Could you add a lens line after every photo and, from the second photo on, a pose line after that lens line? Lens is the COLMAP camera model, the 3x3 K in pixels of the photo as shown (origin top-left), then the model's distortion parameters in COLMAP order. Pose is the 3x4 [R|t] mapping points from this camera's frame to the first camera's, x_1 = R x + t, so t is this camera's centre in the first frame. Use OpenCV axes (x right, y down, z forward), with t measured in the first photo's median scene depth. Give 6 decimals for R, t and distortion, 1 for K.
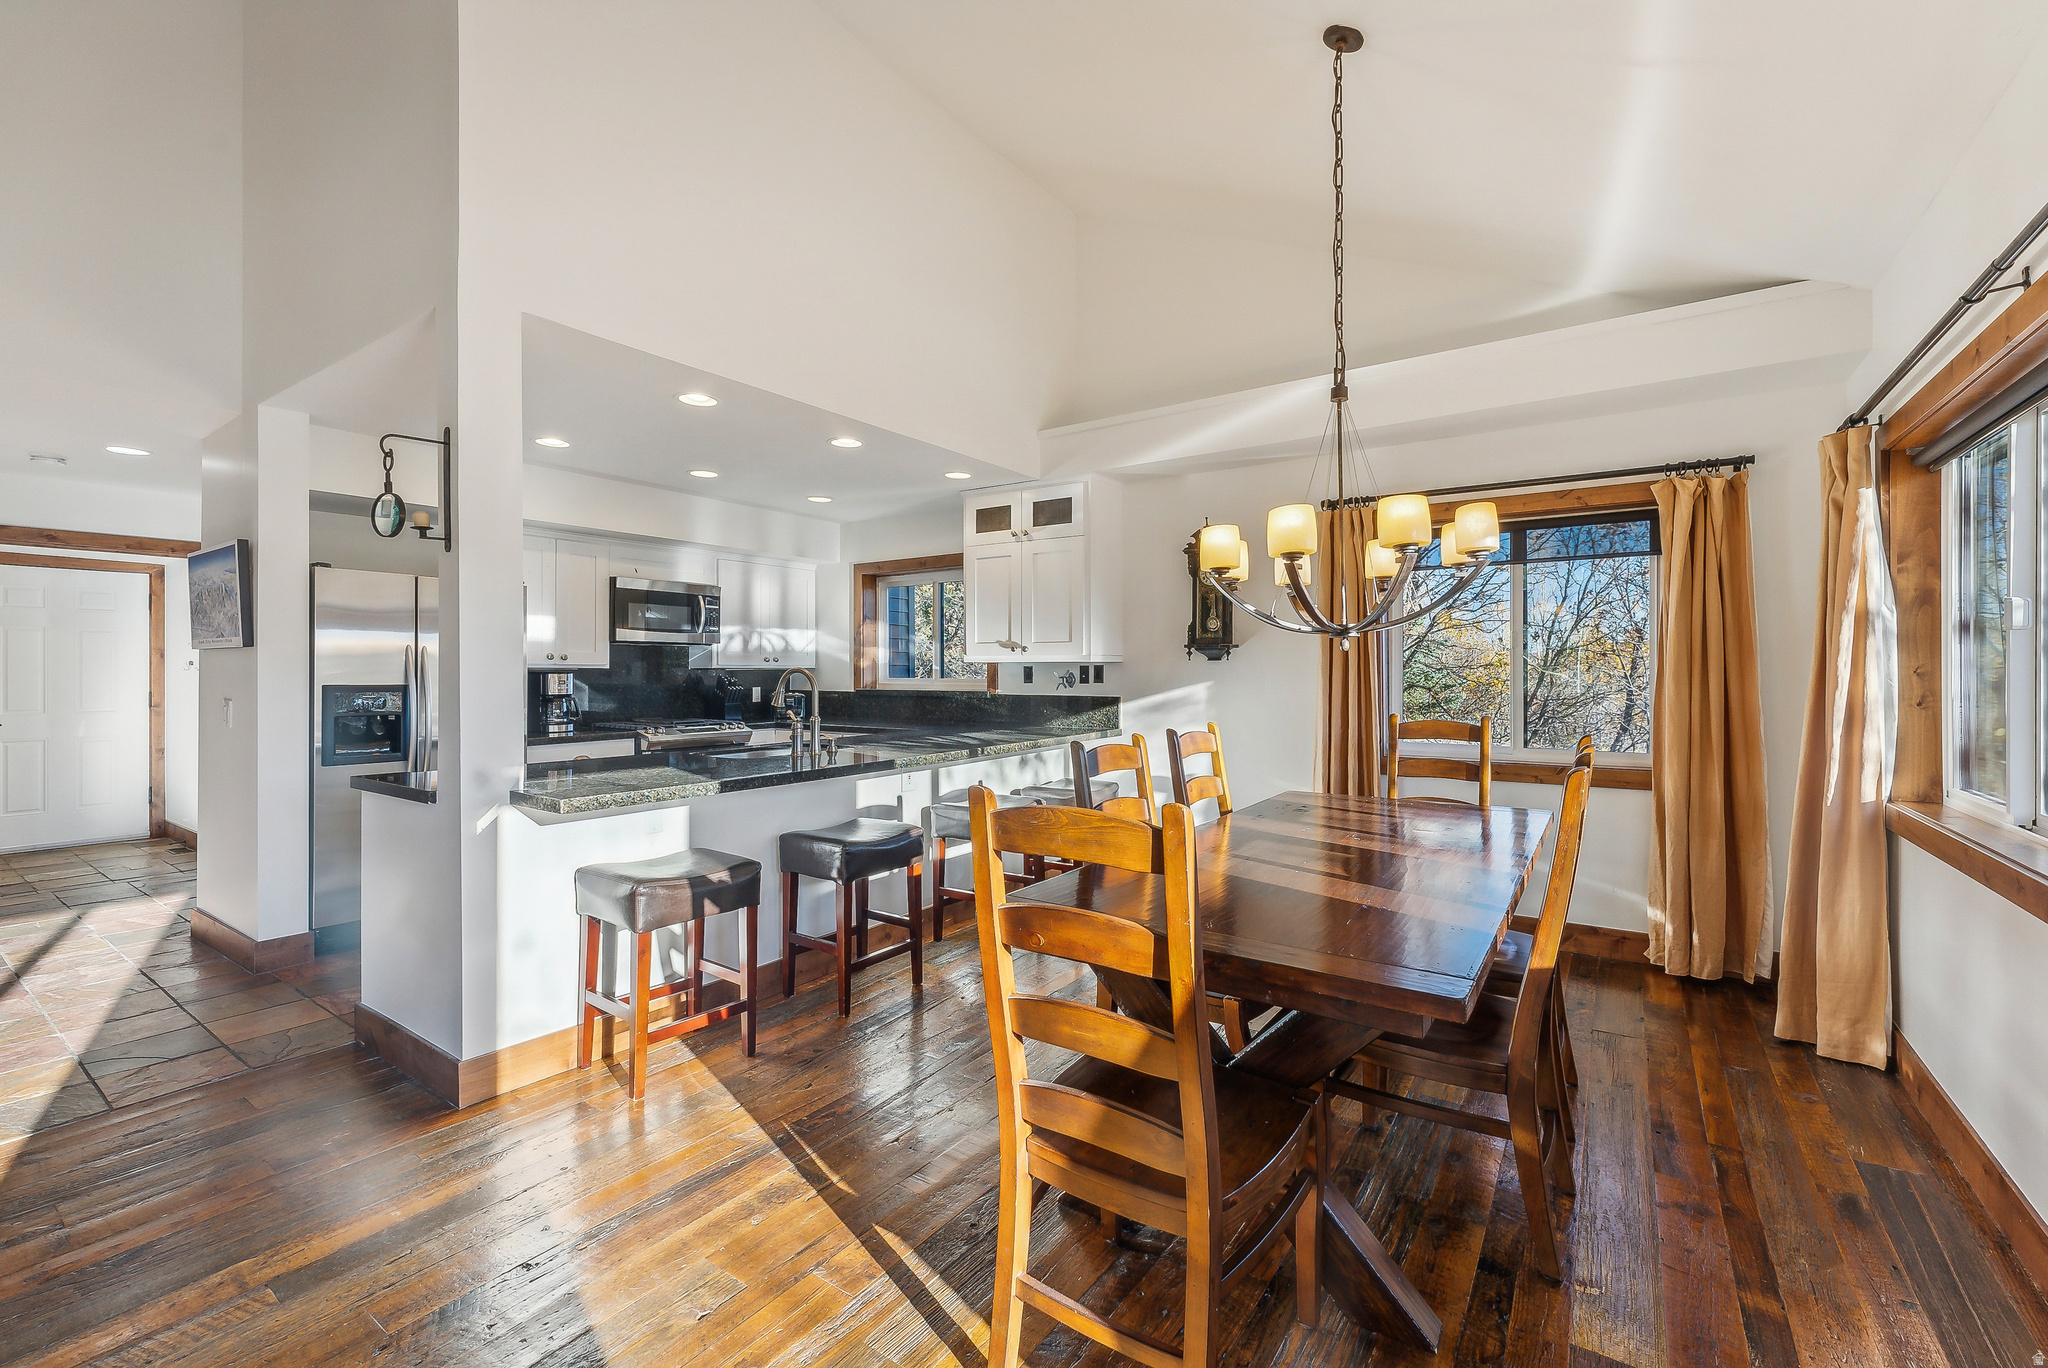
lens RADIAL K [[847.9, 0, 1023.7], [0, 847.9, 674.8], [0, 0, 1]] dist [-0.000260, 0.000013]
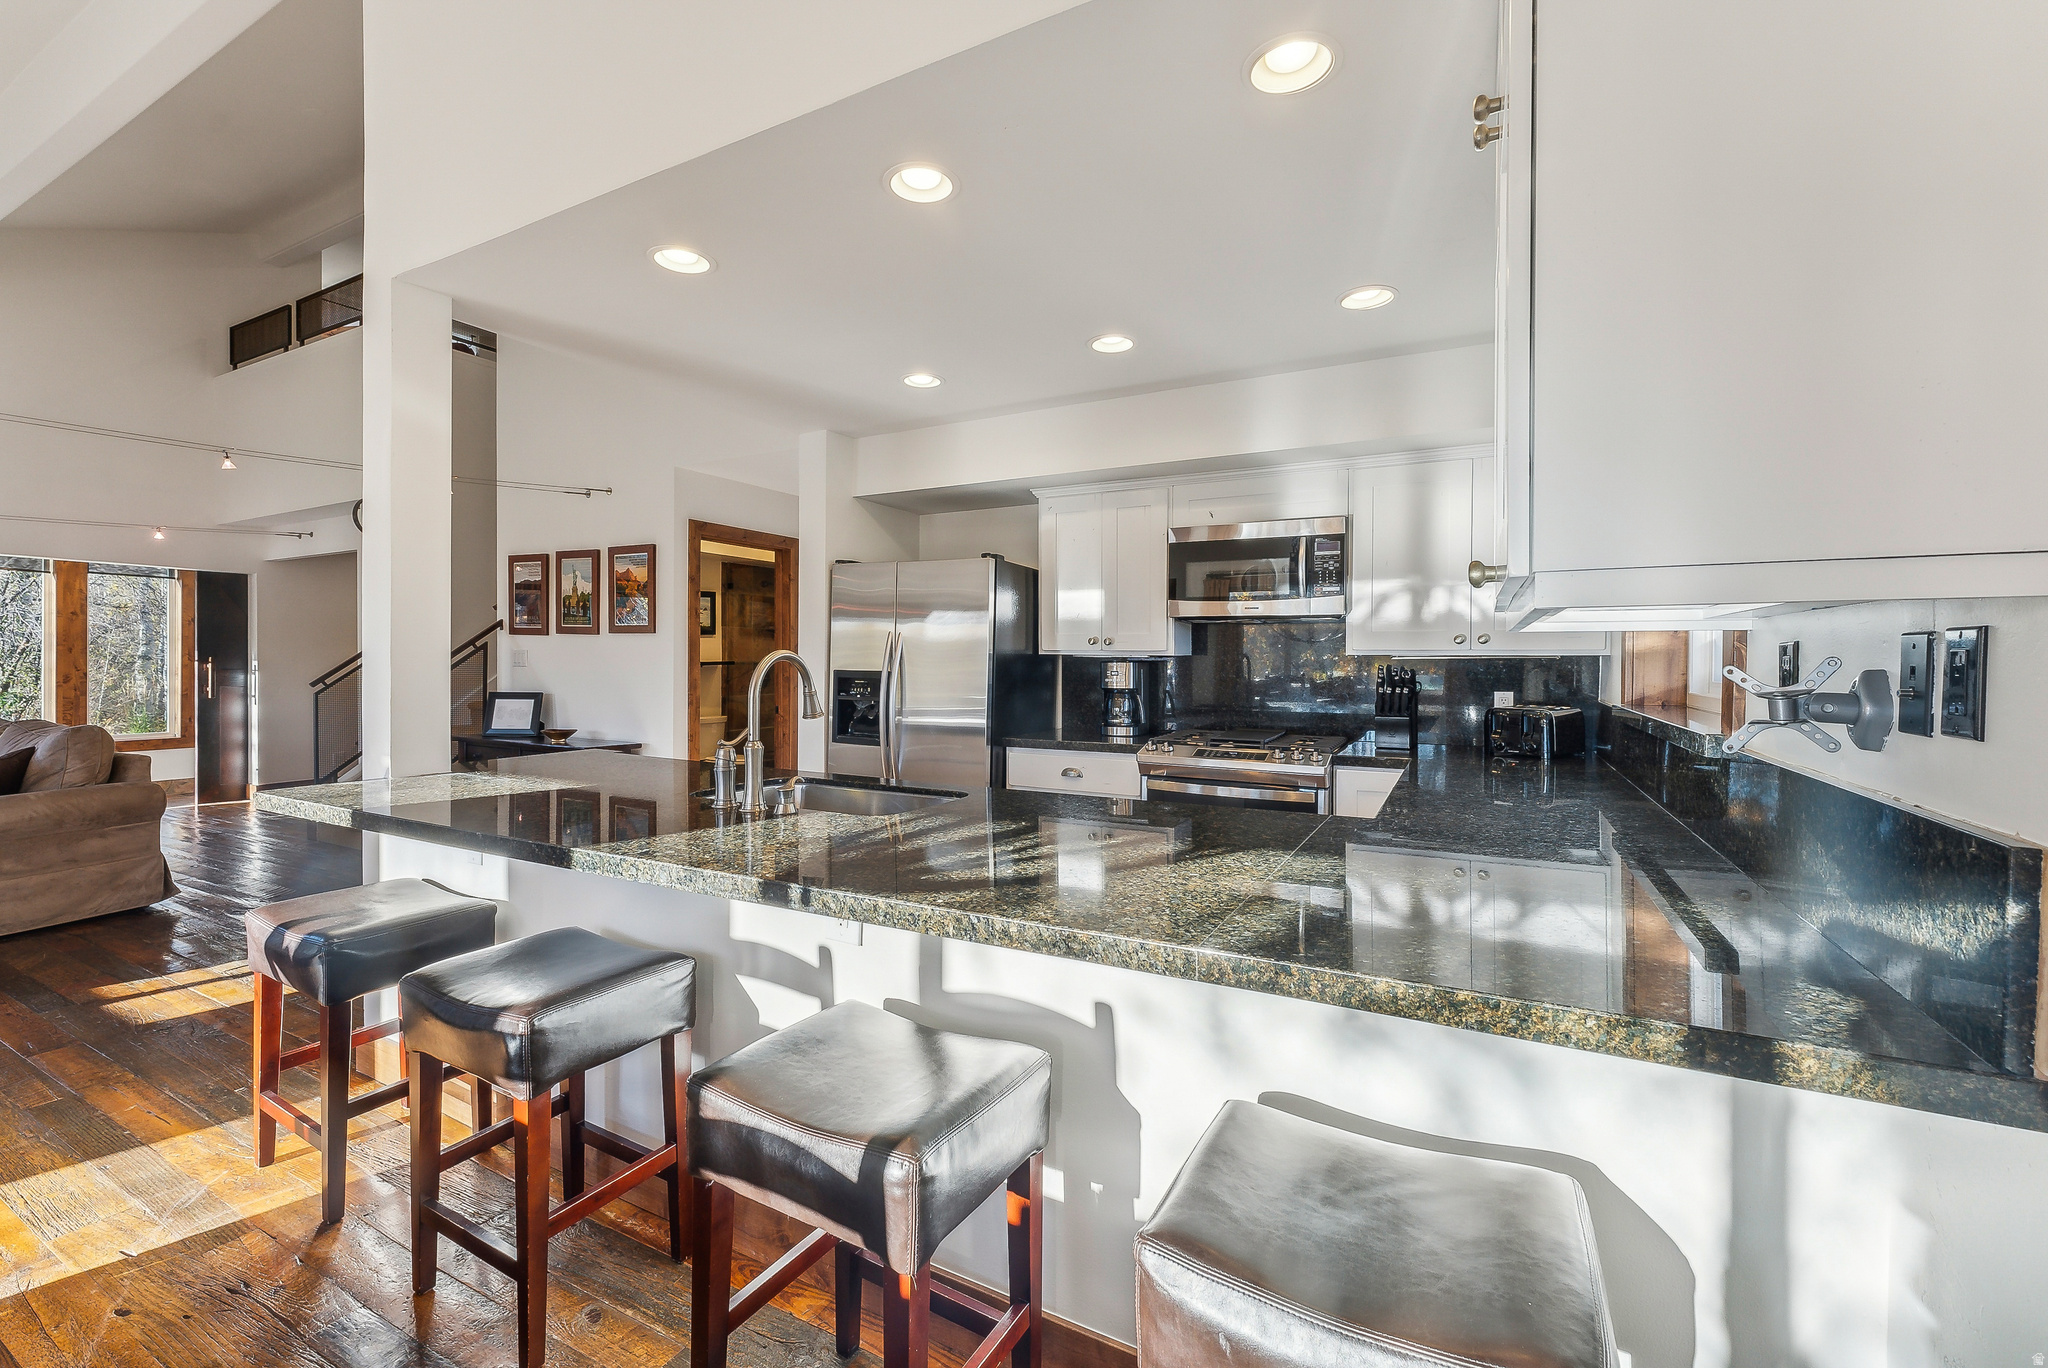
lens RADIAL K [[847.9, 0, 1025.1], [0, 847.9, 663.7], [0, 0, 1]] dist [-0.000260, 0.000013]
pose [[0.107229, 0.009756, -0.994186, 0.223801], [-0.006855, 0.999935, 0.009073, -0.006132], [0.994211, 0.005842, 0.107289, 0.791025]]
